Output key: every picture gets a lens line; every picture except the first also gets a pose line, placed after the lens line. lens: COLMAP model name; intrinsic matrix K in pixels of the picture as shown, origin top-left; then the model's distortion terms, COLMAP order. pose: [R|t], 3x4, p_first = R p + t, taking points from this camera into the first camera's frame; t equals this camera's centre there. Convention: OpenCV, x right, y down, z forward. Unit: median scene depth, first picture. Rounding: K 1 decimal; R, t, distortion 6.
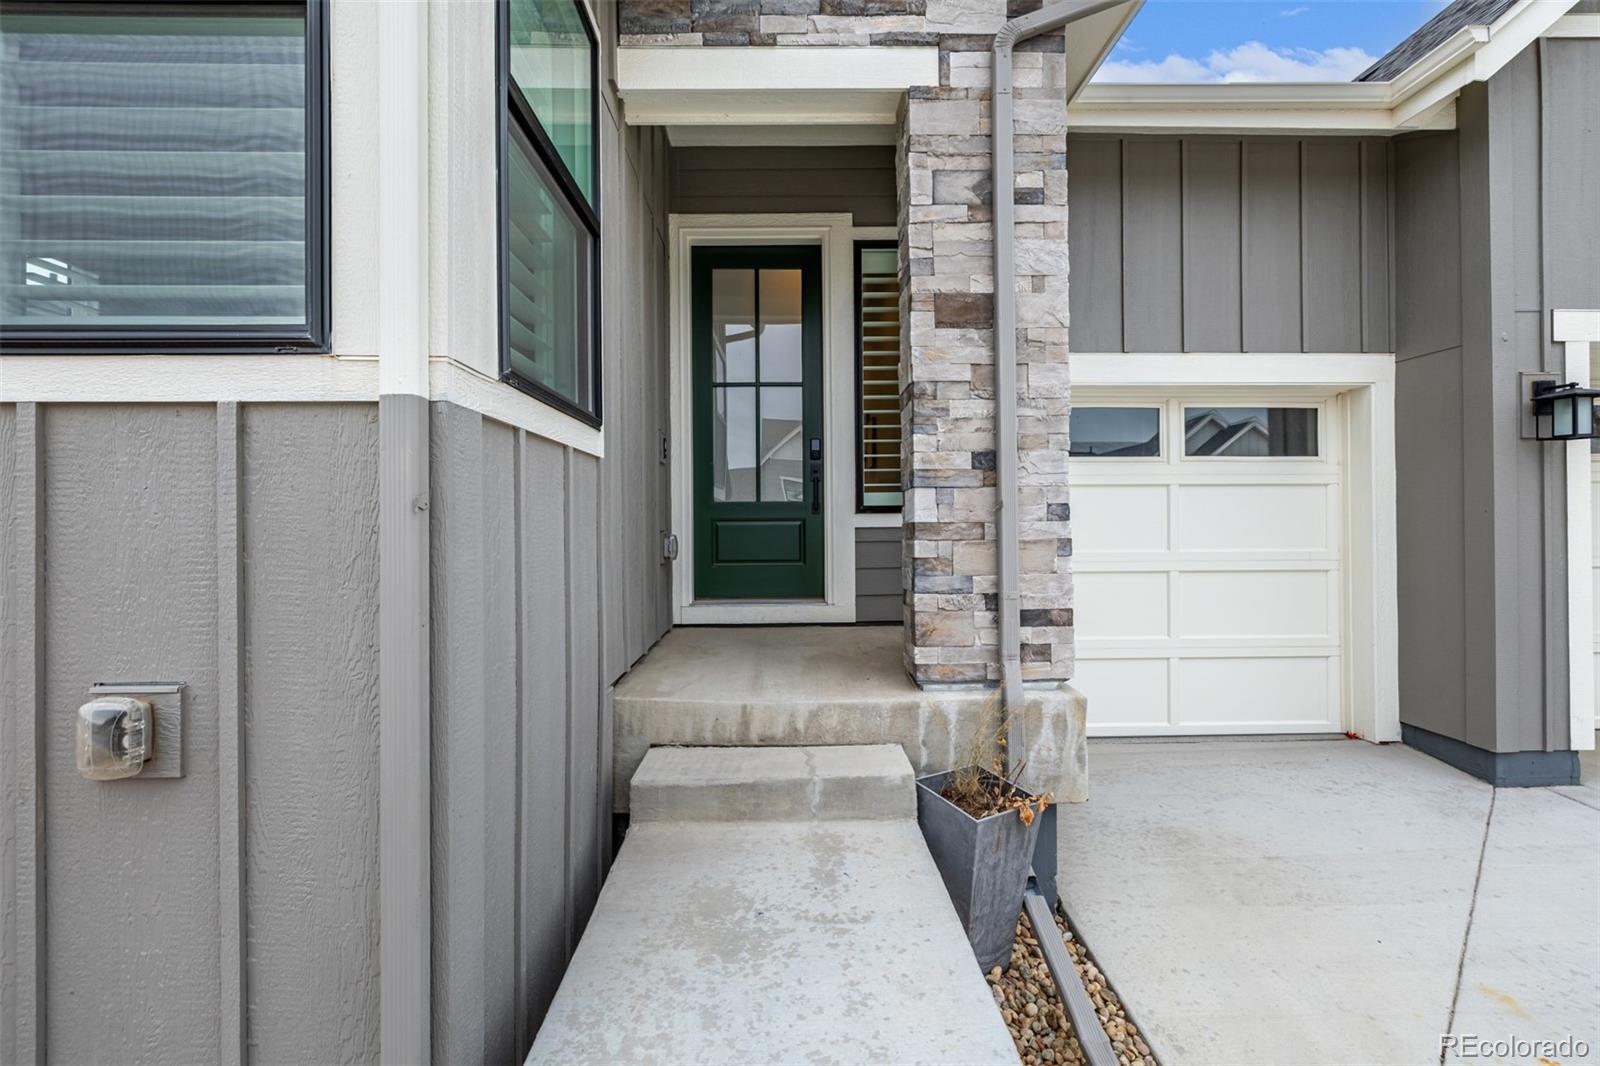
lens RADIAL K [[676.1, 0, 799.3], [0, 676.1, 525.3], [0, 0, 1]] dist [0.002841, -0.001501]
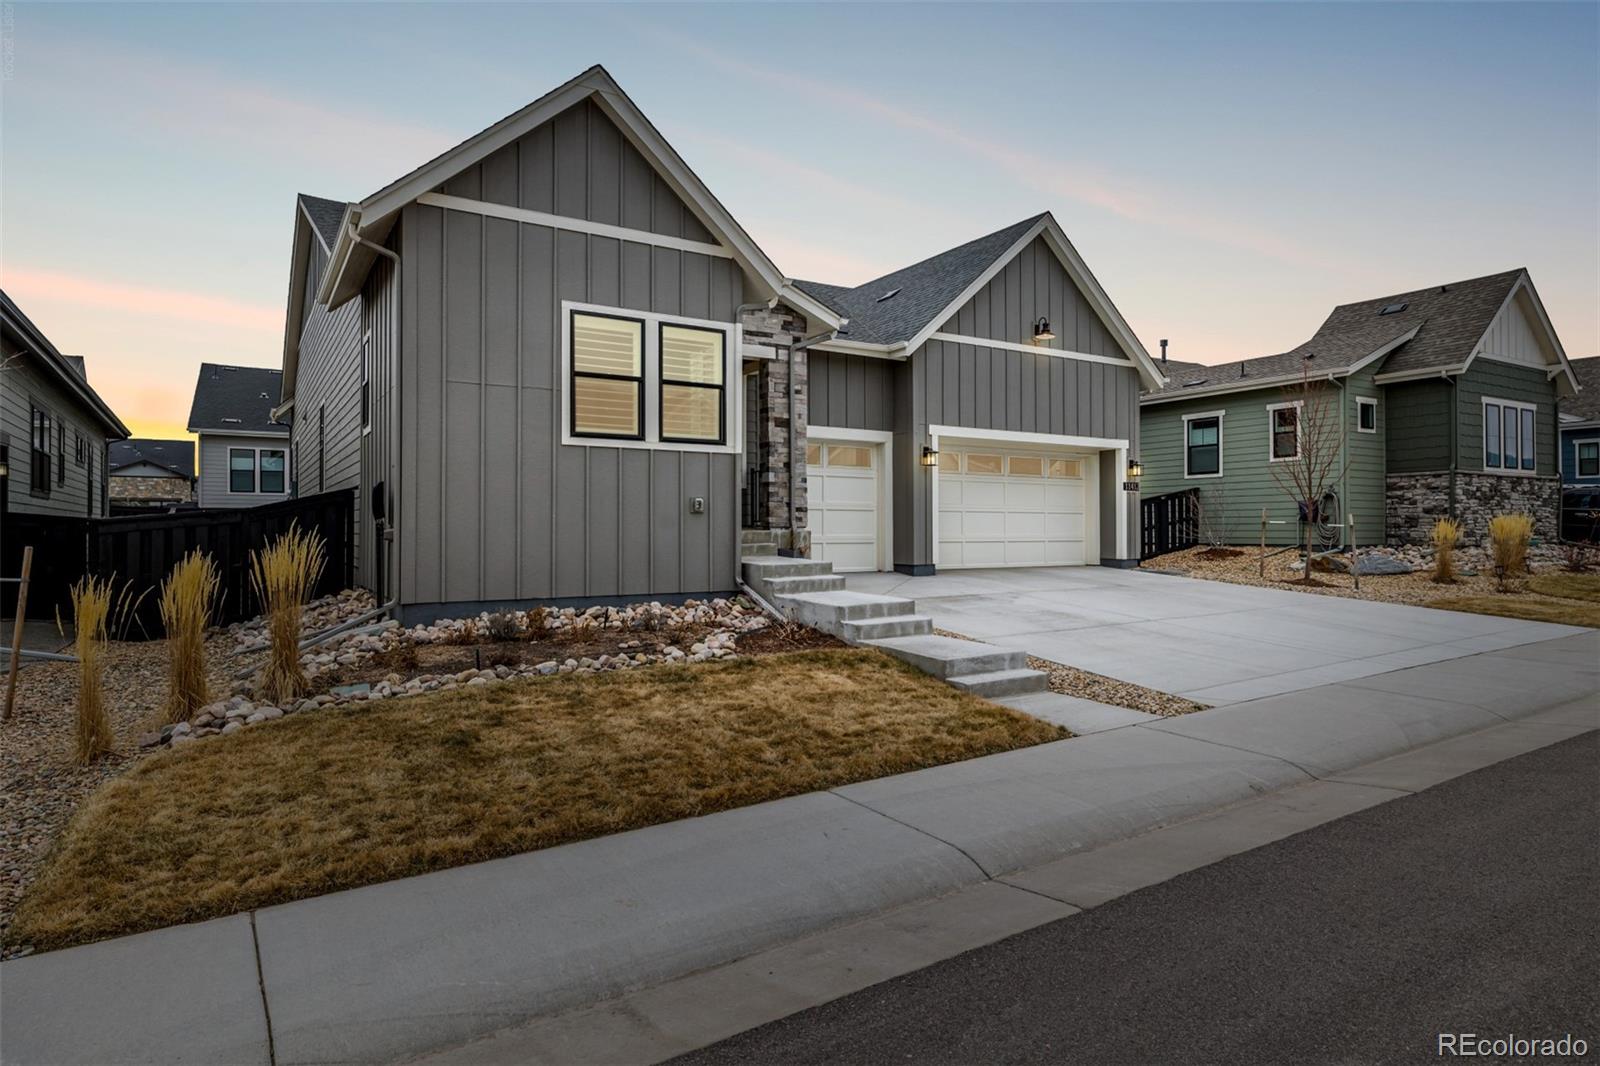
lens RADIAL K [[904.6, 0, 801.9], [0, 904.6, 529.5], [0, 0, 1]] dist [-0.000989, -0.000016]
pose [[0.859728, 0.008820, 0.510676, -2.081321], [-0.005357, 0.999952, -0.008251, 0.282241], [-0.510724, 0.004358, 0.859734, -3.125964]]
